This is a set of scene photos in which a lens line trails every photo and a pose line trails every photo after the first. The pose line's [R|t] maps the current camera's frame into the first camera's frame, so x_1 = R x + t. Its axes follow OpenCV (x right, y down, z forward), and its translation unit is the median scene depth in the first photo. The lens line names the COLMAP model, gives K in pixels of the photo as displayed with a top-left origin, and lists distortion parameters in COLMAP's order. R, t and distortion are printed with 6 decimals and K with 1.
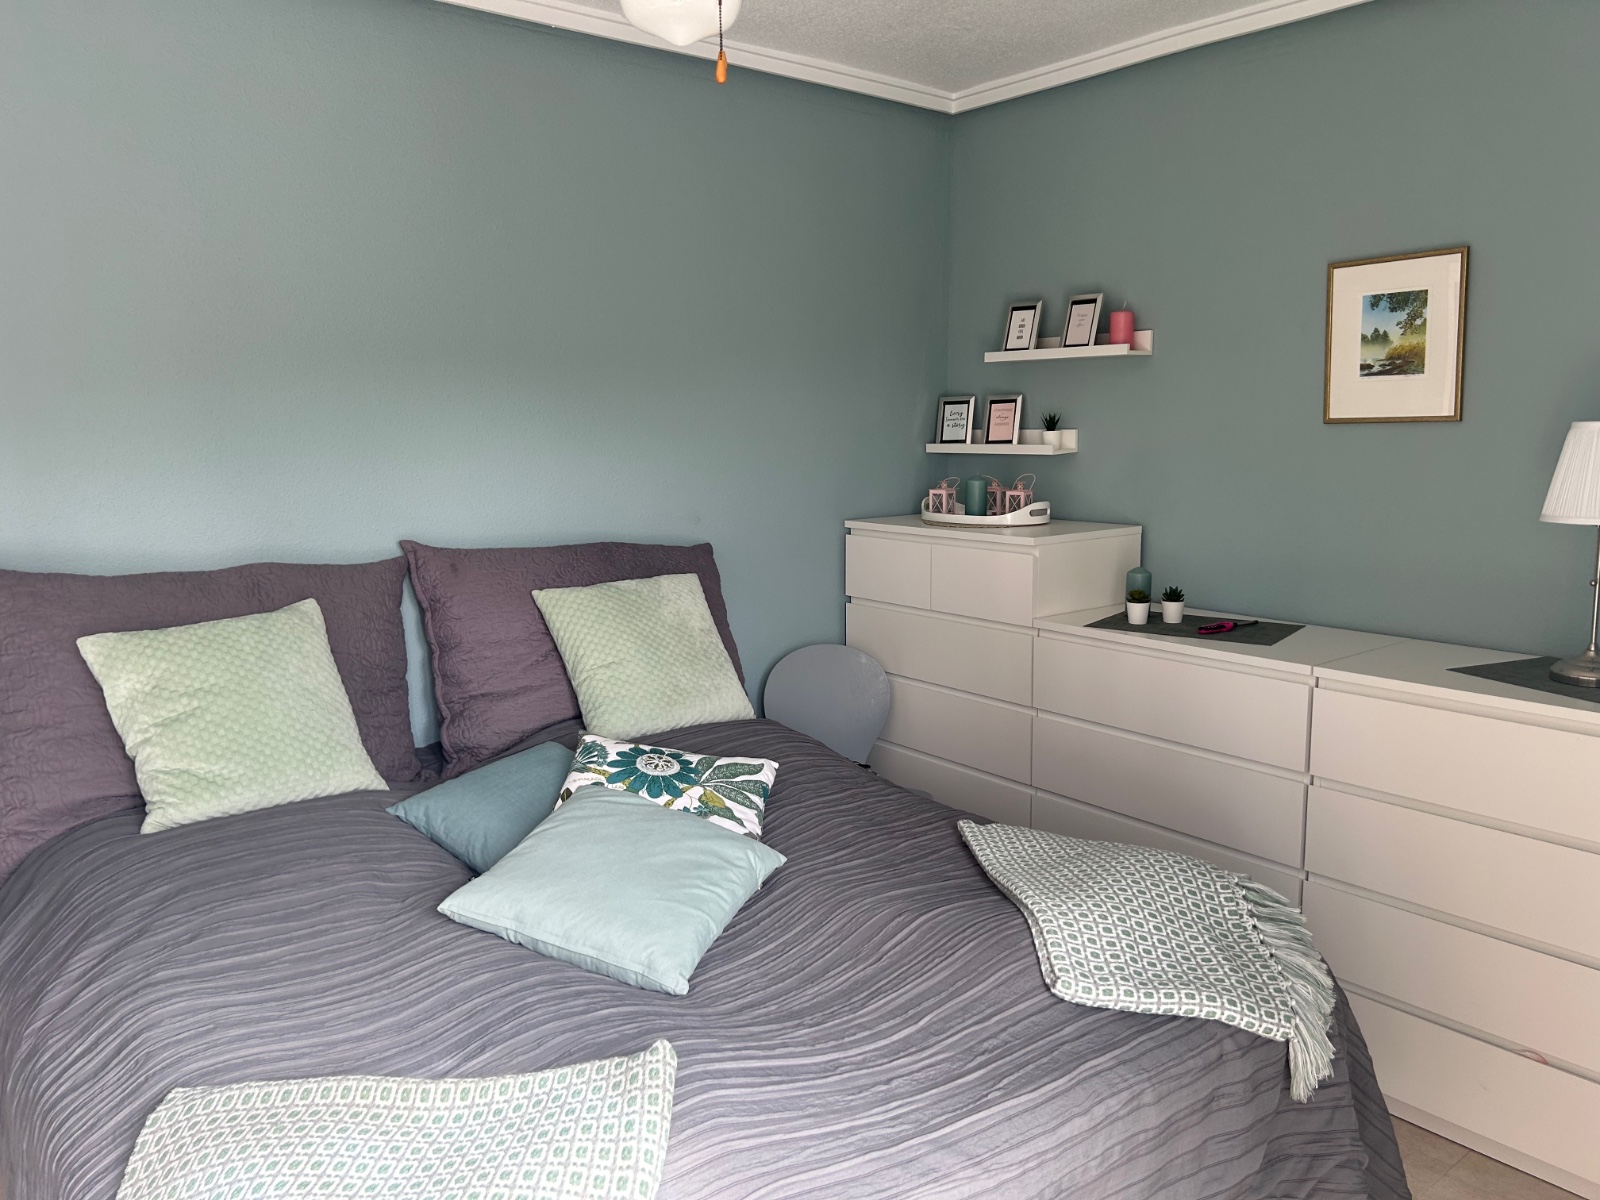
lens RADIAL K [[1197.6, 0, 805.7], [0, 1197.6, 578.1], [0, 0, 1]] dist [0.059597, -0.063496]
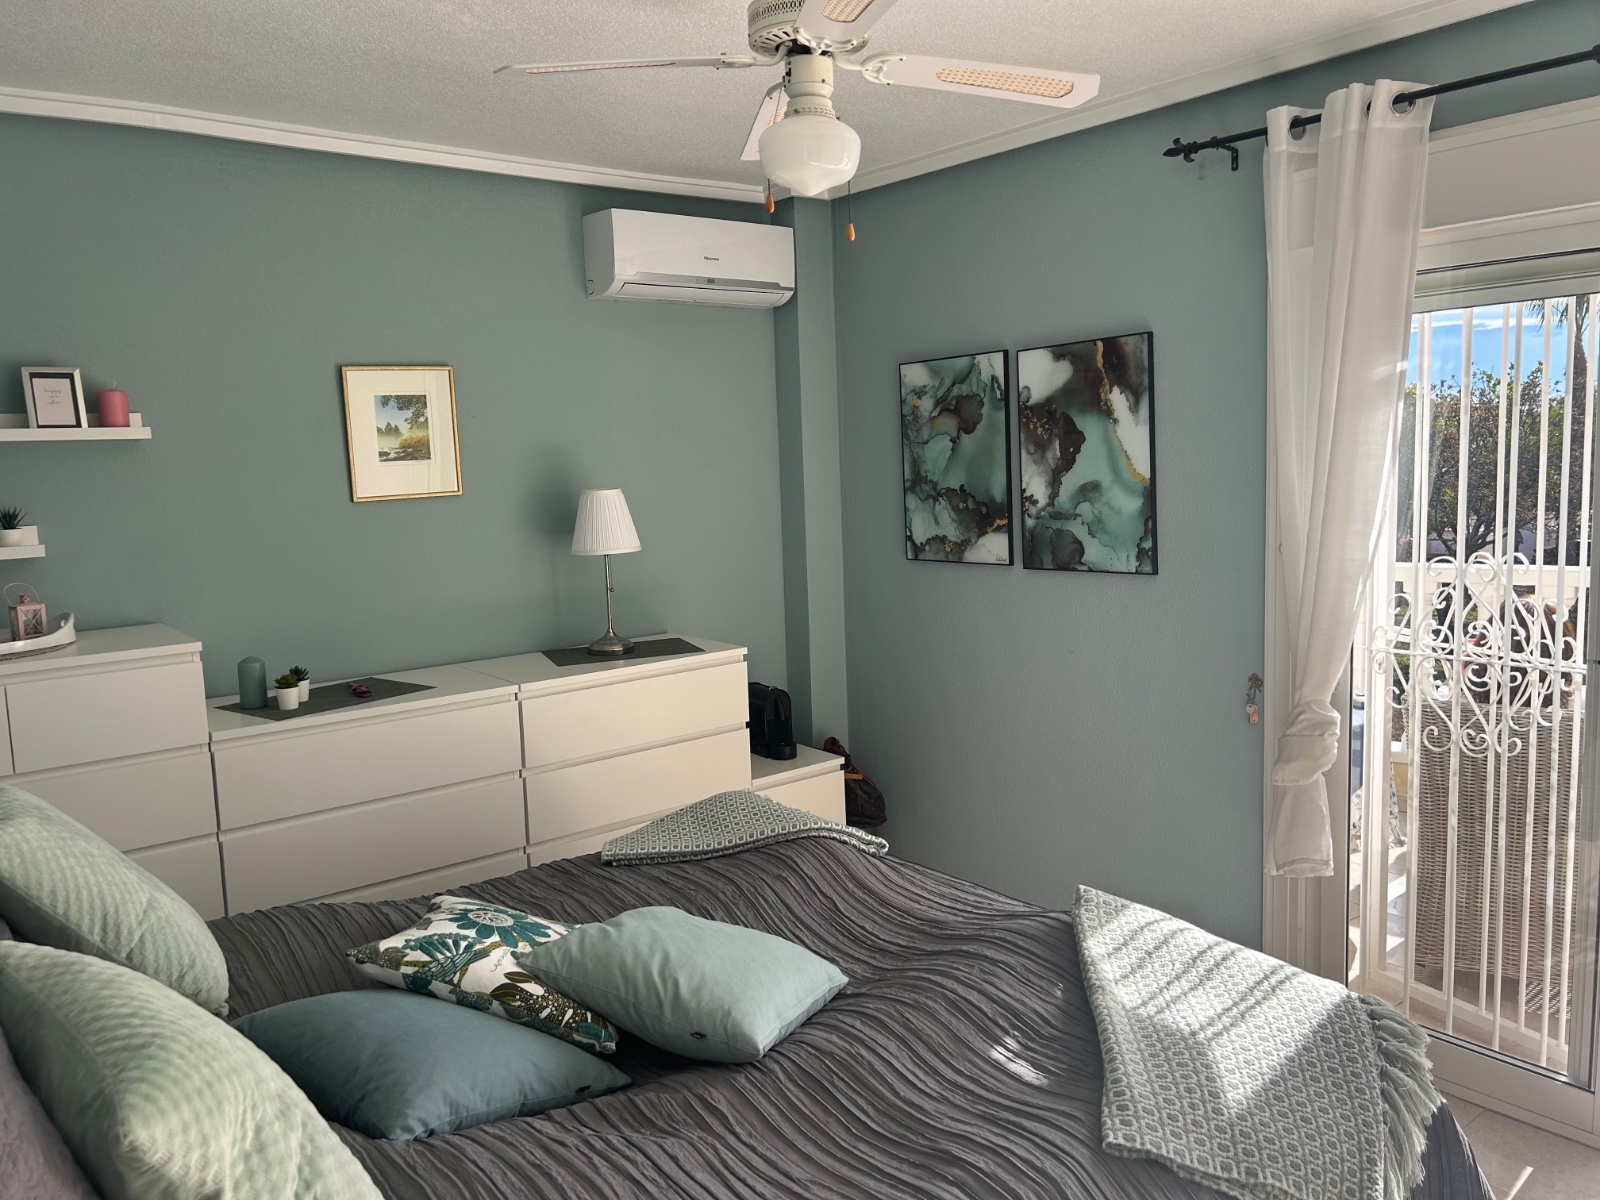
lens RADIAL K [[1212.3, 0, 815.3], [0, 1212.3, 602.7], [0, 0, 1]] dist [0.013518, -0.000532]
pose [[-0.012291, -0.115612, 0.993218, -0.774673], [0.175908, 0.977552, 0.115965, -0.096403], [-0.984330, 0.176140, 0.008322, 0.605100]]
